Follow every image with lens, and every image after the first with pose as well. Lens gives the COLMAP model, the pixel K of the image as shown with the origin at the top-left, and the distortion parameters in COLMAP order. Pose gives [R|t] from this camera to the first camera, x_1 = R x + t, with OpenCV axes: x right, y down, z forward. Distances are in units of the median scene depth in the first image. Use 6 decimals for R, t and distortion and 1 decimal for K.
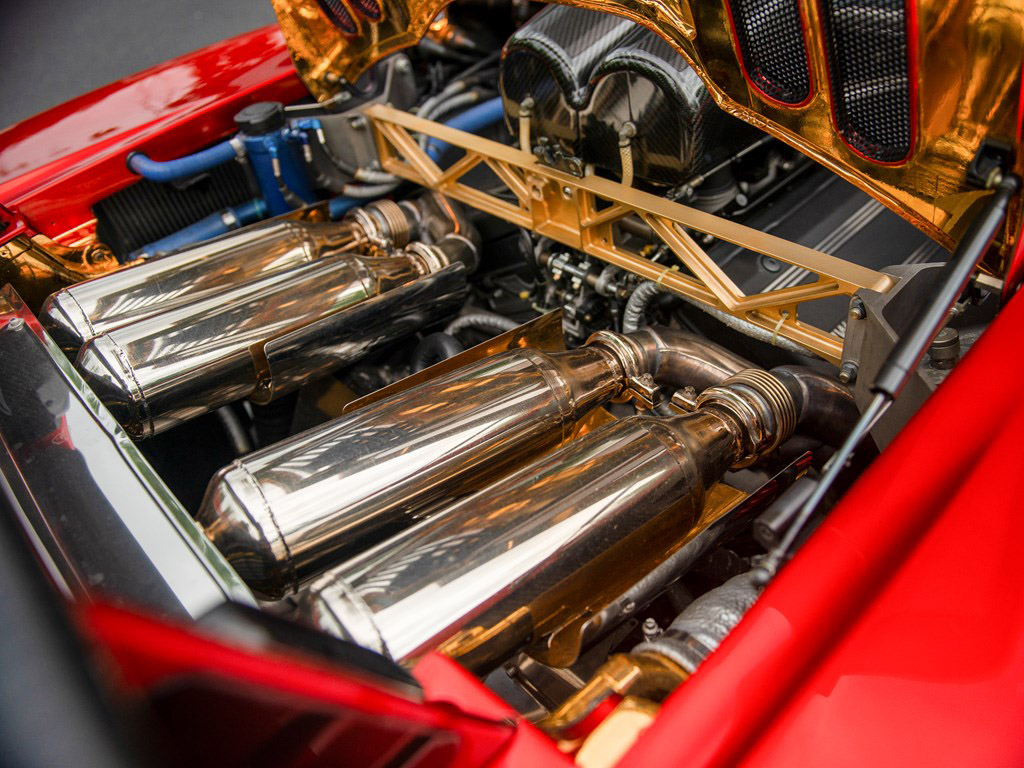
lens RADIAL K [[789.7, 0, 512.0], [0, 789.7, 384.0], [0, 0, 1]] dist [-0.051978, -0.001405]
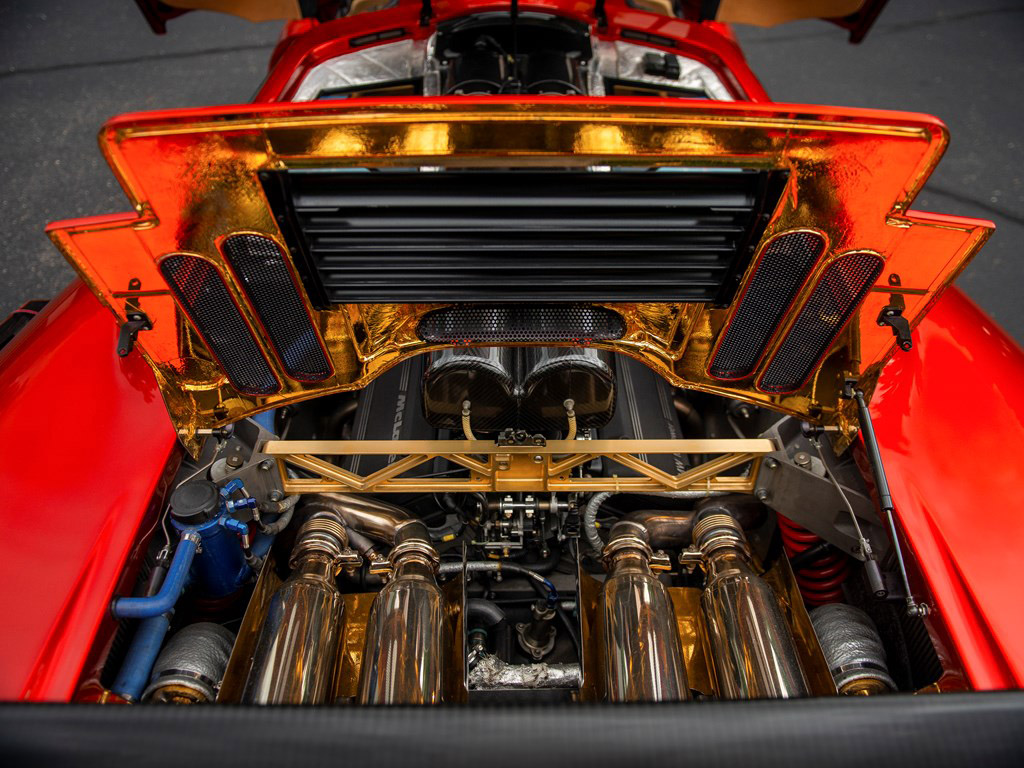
lens RADIAL K [[789.7, 0, 512.0], [0, 789.7, 384.0], [0, 0, 1]] dist [-0.051978, -0.001405]
pose [[0.657723, -0.345071, 0.669572, -0.765868], [0.411364, 0.909188, 0.064475, -0.431982], [-0.631015, 0.233031, 0.739944, -0.010760]]
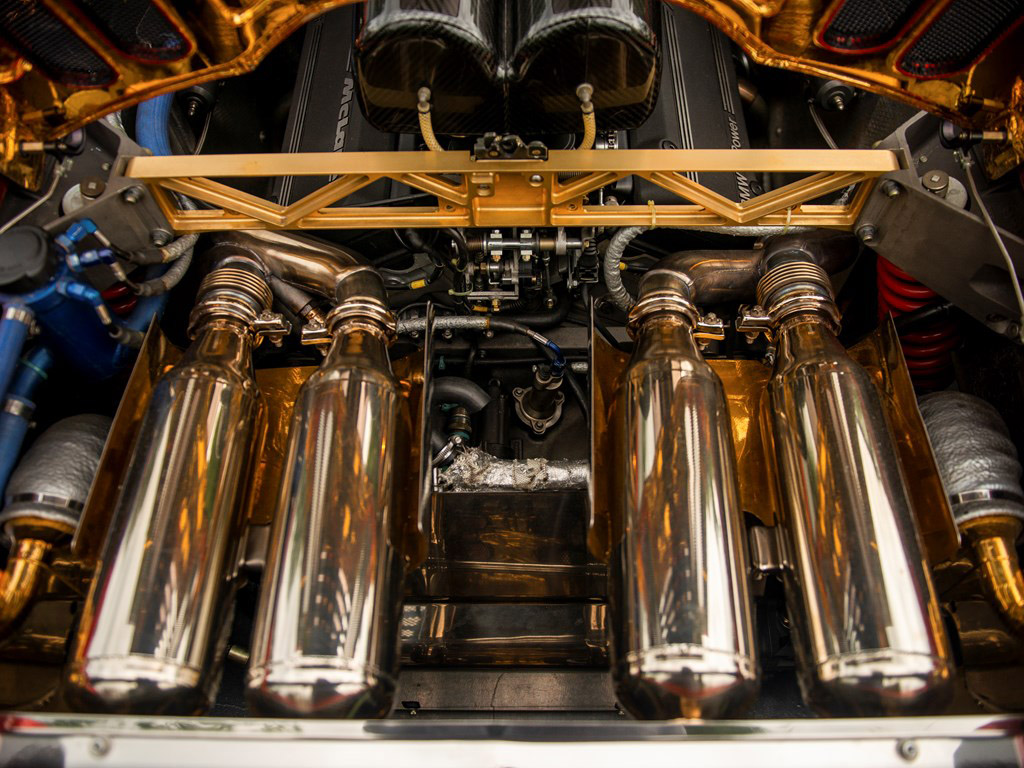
lens RADIAL K [[789.7, 0, 512.0], [0, 789.7, 384.0], [0, 0, 1]] dist [-0.051978, -0.001405]
pose [[0.674607, -0.572924, 0.465471, -0.462284], [0.420886, 0.816561, 0.395073, -0.387851], [-0.606432, -0.070609, 0.791994, 0.266542]]
